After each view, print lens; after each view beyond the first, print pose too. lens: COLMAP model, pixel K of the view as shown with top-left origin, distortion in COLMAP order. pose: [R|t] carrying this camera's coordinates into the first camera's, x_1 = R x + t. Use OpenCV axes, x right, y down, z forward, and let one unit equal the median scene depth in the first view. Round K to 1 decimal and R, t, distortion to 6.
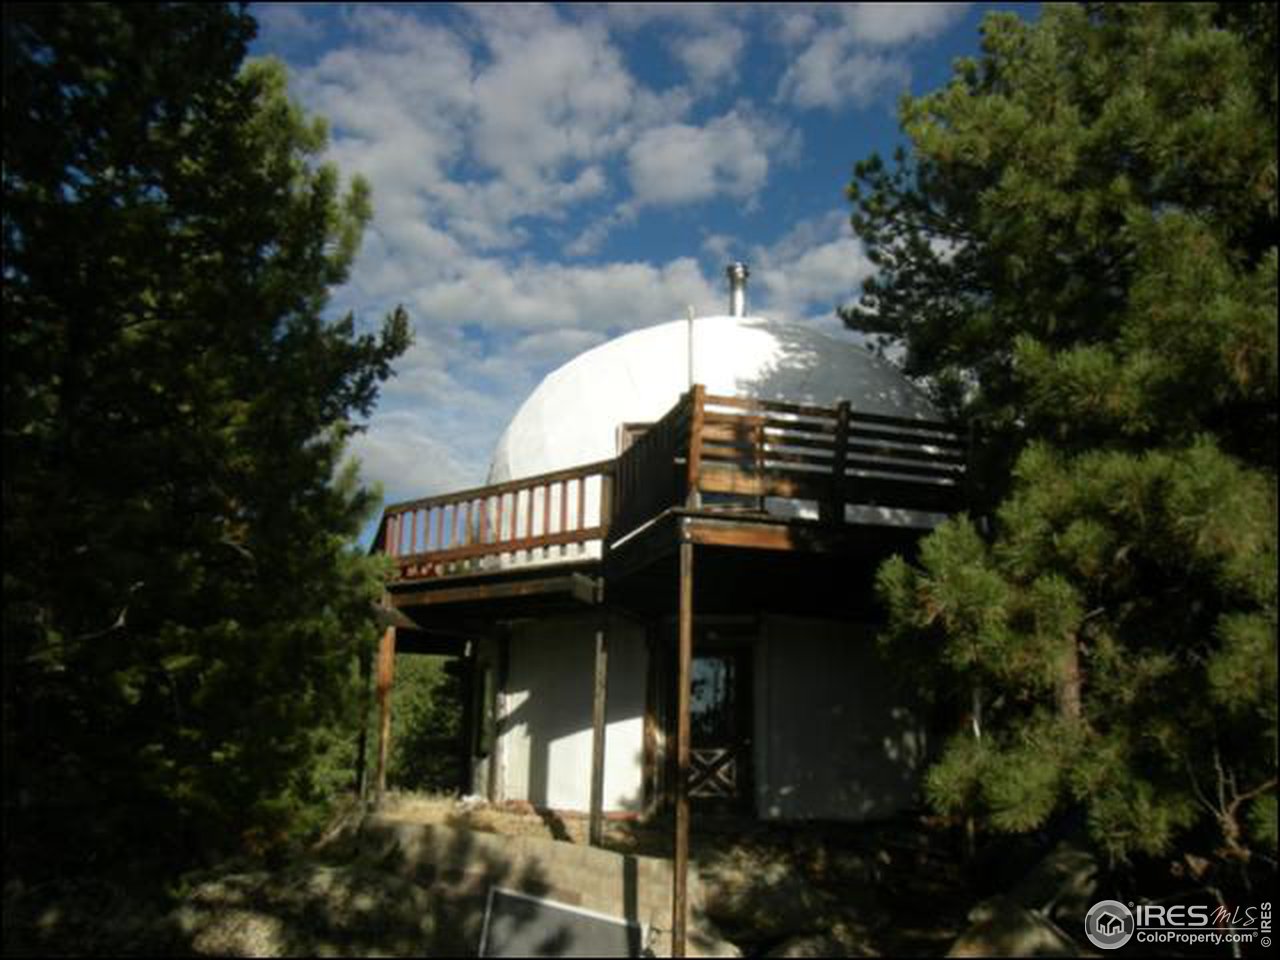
lens RADIAL K [[964.8, 0, 639.2], [0, 964.8, 535.4], [0, 0, 1]] dist [-0.165273, 0.069500]
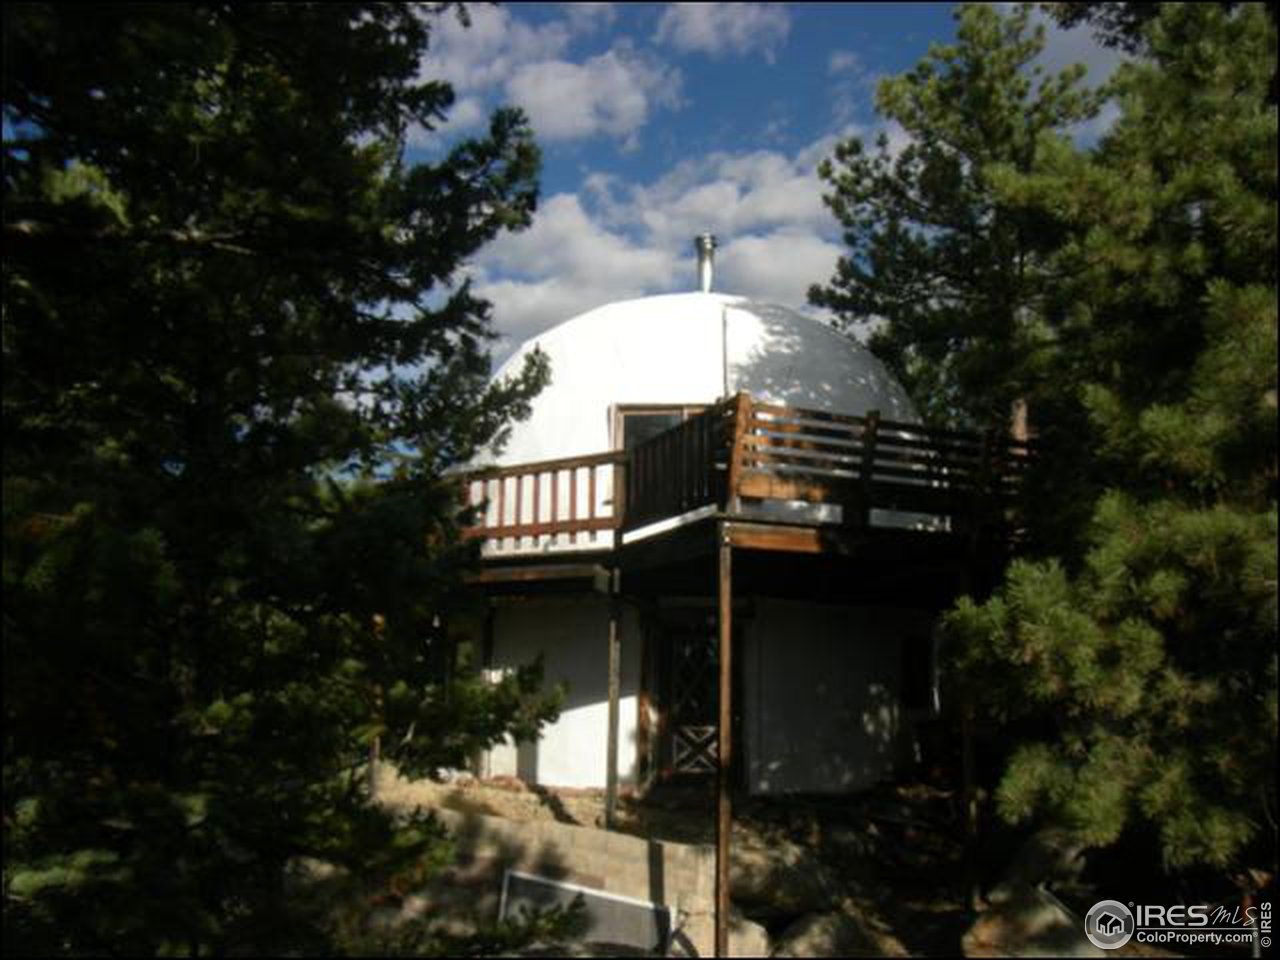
lens RADIAL K [[964.8, 0, 639.2], [0, 964.8, 535.4], [0, 0, 1]] dist [-0.165273, 0.069500]
pose [[0.992644, 0.009600, 0.120692, -0.159883], [-0.017935, 0.997512, 0.068172, -0.069659], [-0.119737, -0.069835, 0.990346, -0.005283]]
